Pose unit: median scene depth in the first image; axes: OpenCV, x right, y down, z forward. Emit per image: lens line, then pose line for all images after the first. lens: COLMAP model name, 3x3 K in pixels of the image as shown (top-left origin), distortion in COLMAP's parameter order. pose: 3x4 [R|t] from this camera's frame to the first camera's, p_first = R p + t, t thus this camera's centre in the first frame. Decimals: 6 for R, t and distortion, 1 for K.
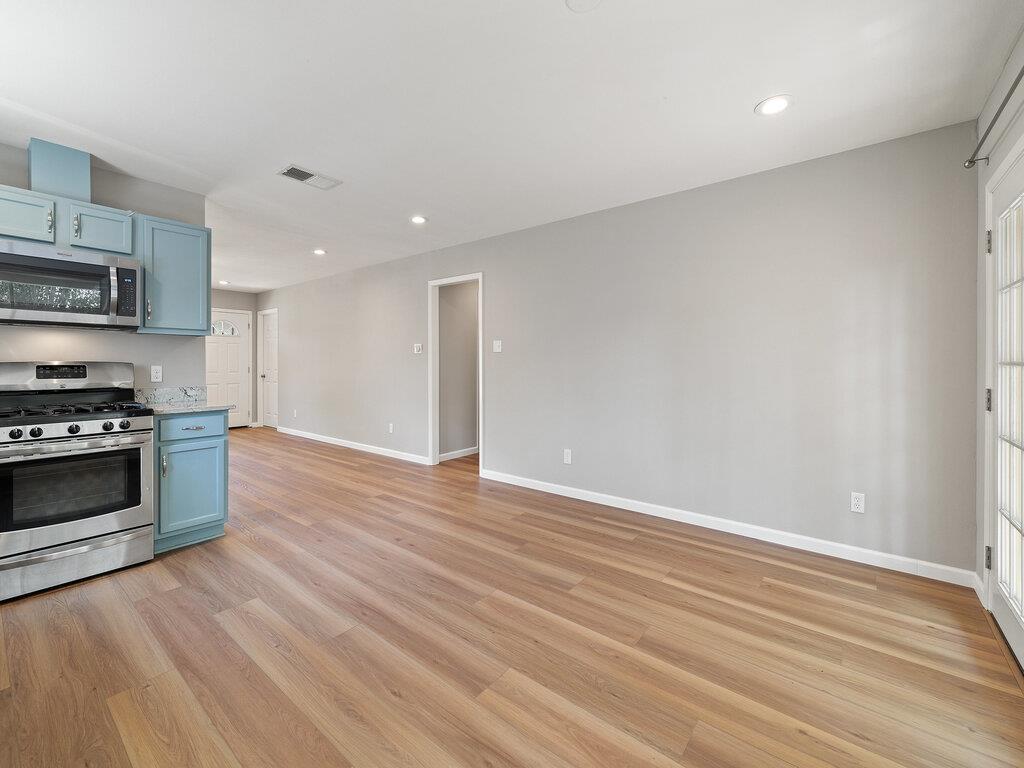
lens RADIAL K [[436.7, 0, 505.0], [0, 436.7, 365.1], [0, 0, 1]] dist [0.000385, 0.000221]
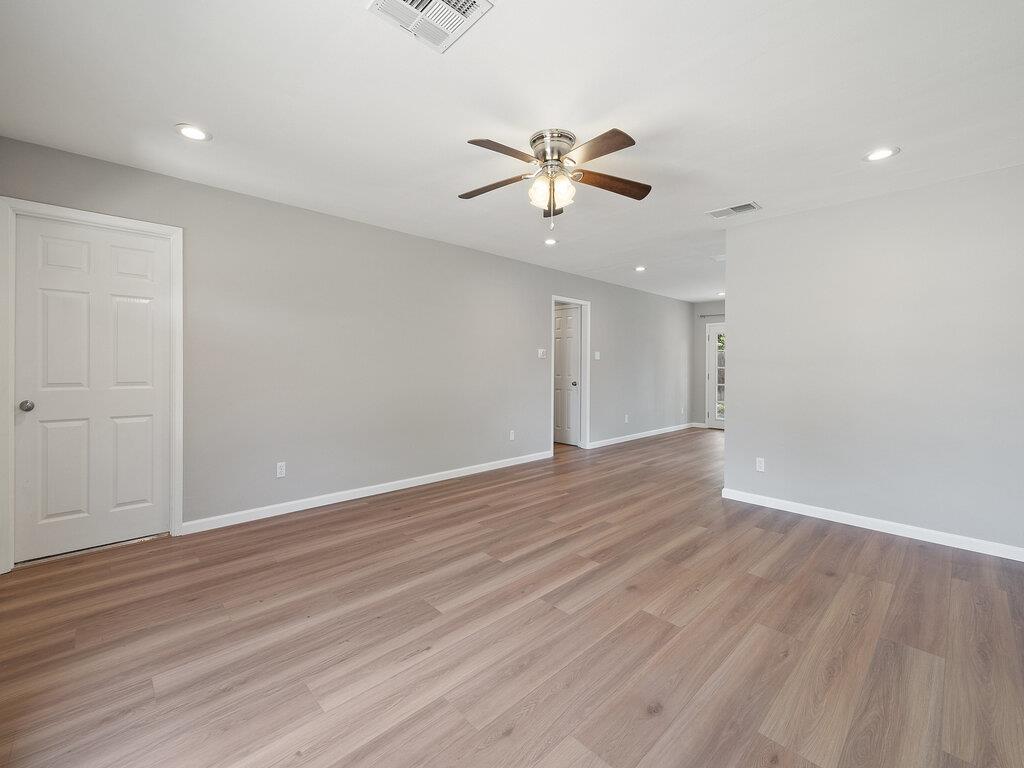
lens RADIAL K [[436.7, 0, 505.0], [0, 436.7, 365.1], [0, 0, 1]] dist [0.000385, 0.000221]
pose [[0.127294, 0.002378, 0.991862, -2.250150], [-0.001297, 0.999997, -0.002231, -0.014029], [-0.991864, -0.001002, 0.127296, 1.685089]]
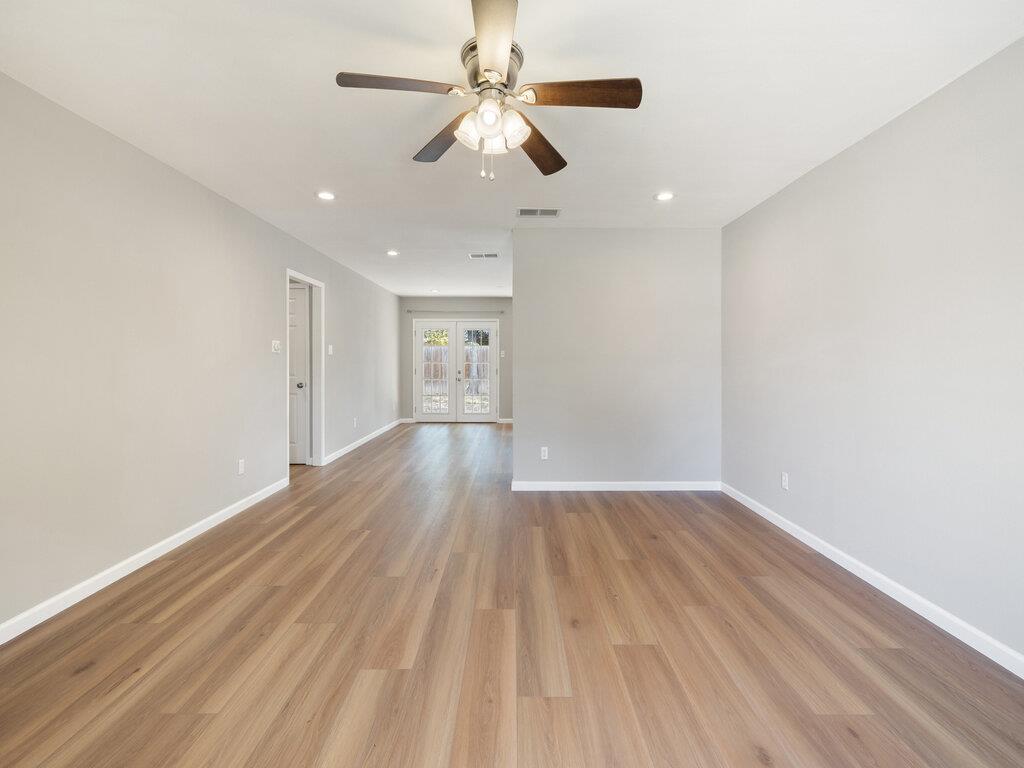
lens RADIAL K [[438.4, 0, 515.9], [0, 438.4, 359.8], [0, 0, 1]] dist [-0.000676, 0.000086]
pose [[-0.637633, 0.000894, 0.770340, -1.901741], [0.003567, 0.999992, 0.001792, -0.026537], [-0.770332, 0.003890, -0.637631, 2.067574]]
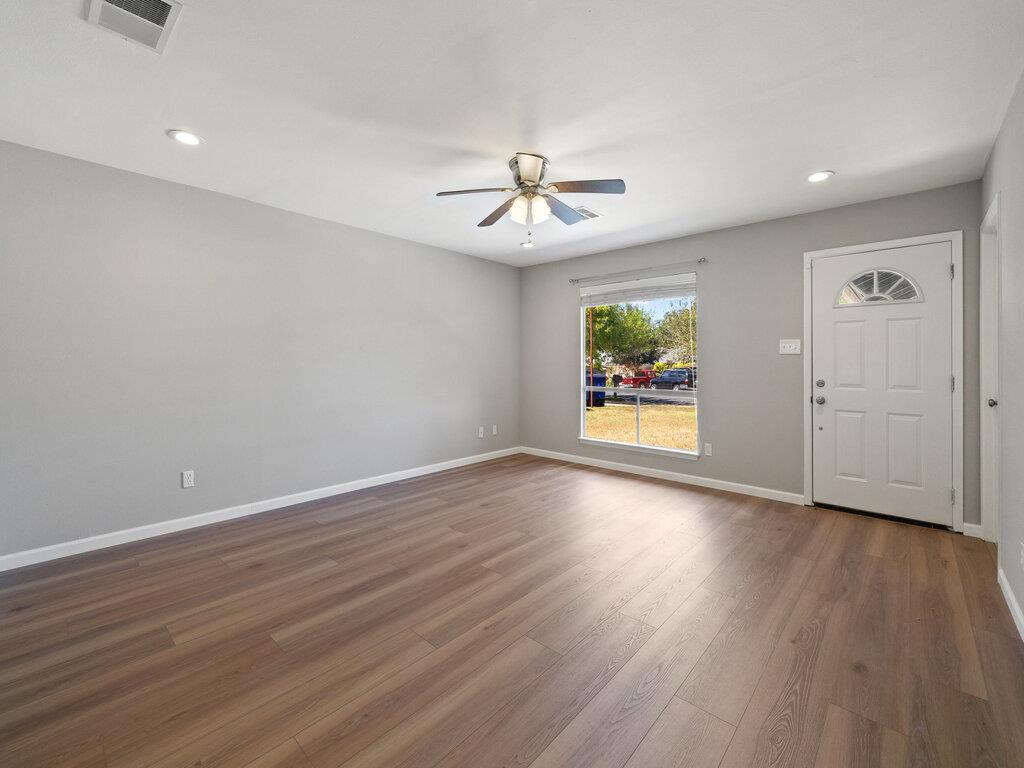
lens RADIAL K [[436.7, 0, 505.0], [0, 436.7, 365.1], [0, 0, 1]] dist [0.000385, 0.000221]
pose [[-0.058316, 0.006563, -0.998277, -0.473614], [-0.008428, 0.999940, 0.007066, -0.015636], [0.998263, 0.008825, -0.058257, 1.701770]]
